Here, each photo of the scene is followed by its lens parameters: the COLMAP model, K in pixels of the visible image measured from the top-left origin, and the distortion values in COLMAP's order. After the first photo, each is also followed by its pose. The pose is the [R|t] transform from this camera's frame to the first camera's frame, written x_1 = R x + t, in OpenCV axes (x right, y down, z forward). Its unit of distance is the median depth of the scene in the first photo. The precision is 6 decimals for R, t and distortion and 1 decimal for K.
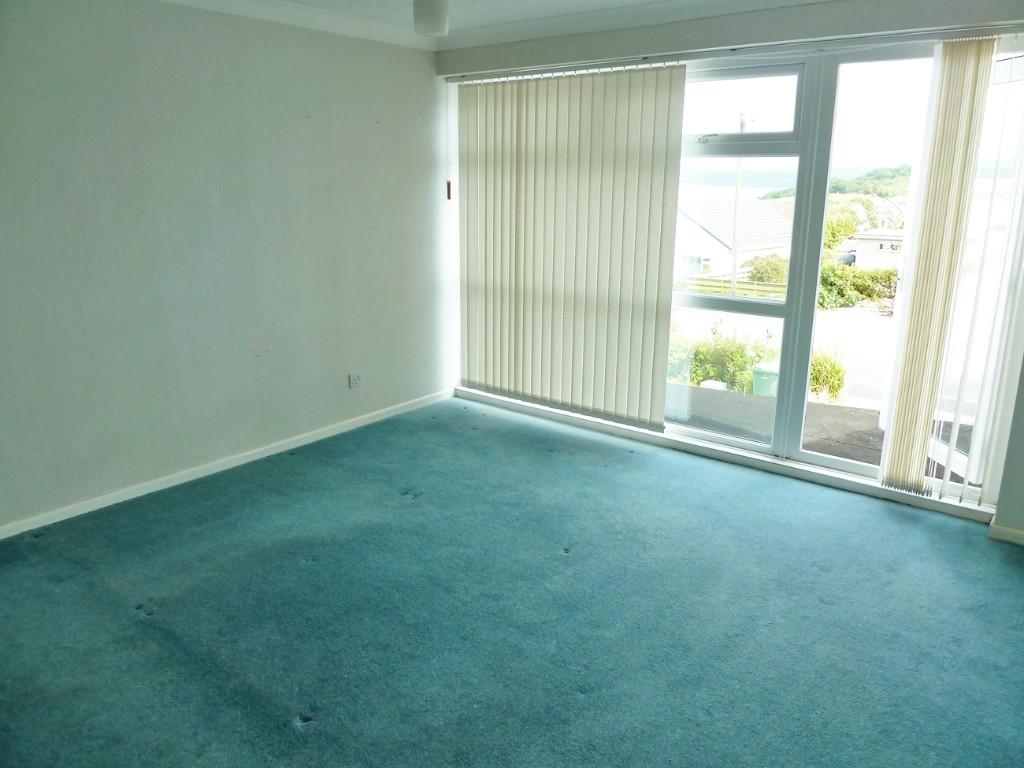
lens RADIAL K [[779.2, 0, 513.6], [0, 779.2, 374.0], [0, 0, 1]] dist [-0.016037, 0.013204]
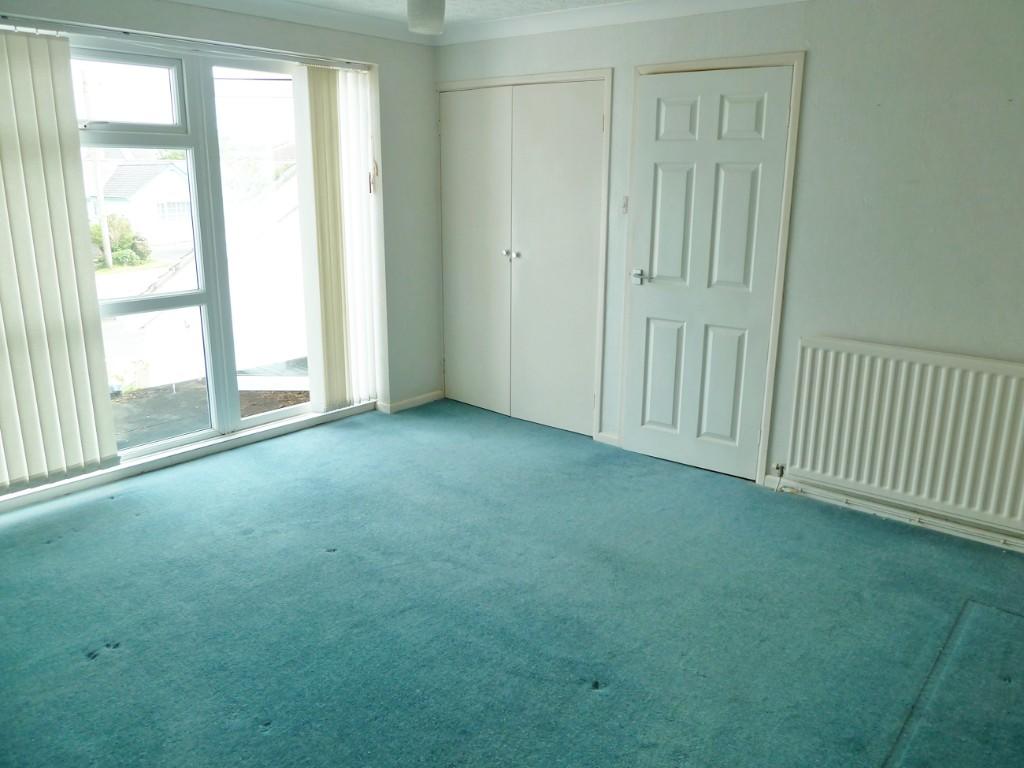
lens RADIAL K [[779.2, 0, 513.5], [0, 779.2, 384.4], [0, 0, 1]] dist [-0.016037, 0.013204]
pose [[0.041189, -0.269508, 0.962117, -0.664320], [0.238436, 0.937765, 0.252479, -0.135388], [-0.970284, 0.219004, 0.102886, 0.508079]]
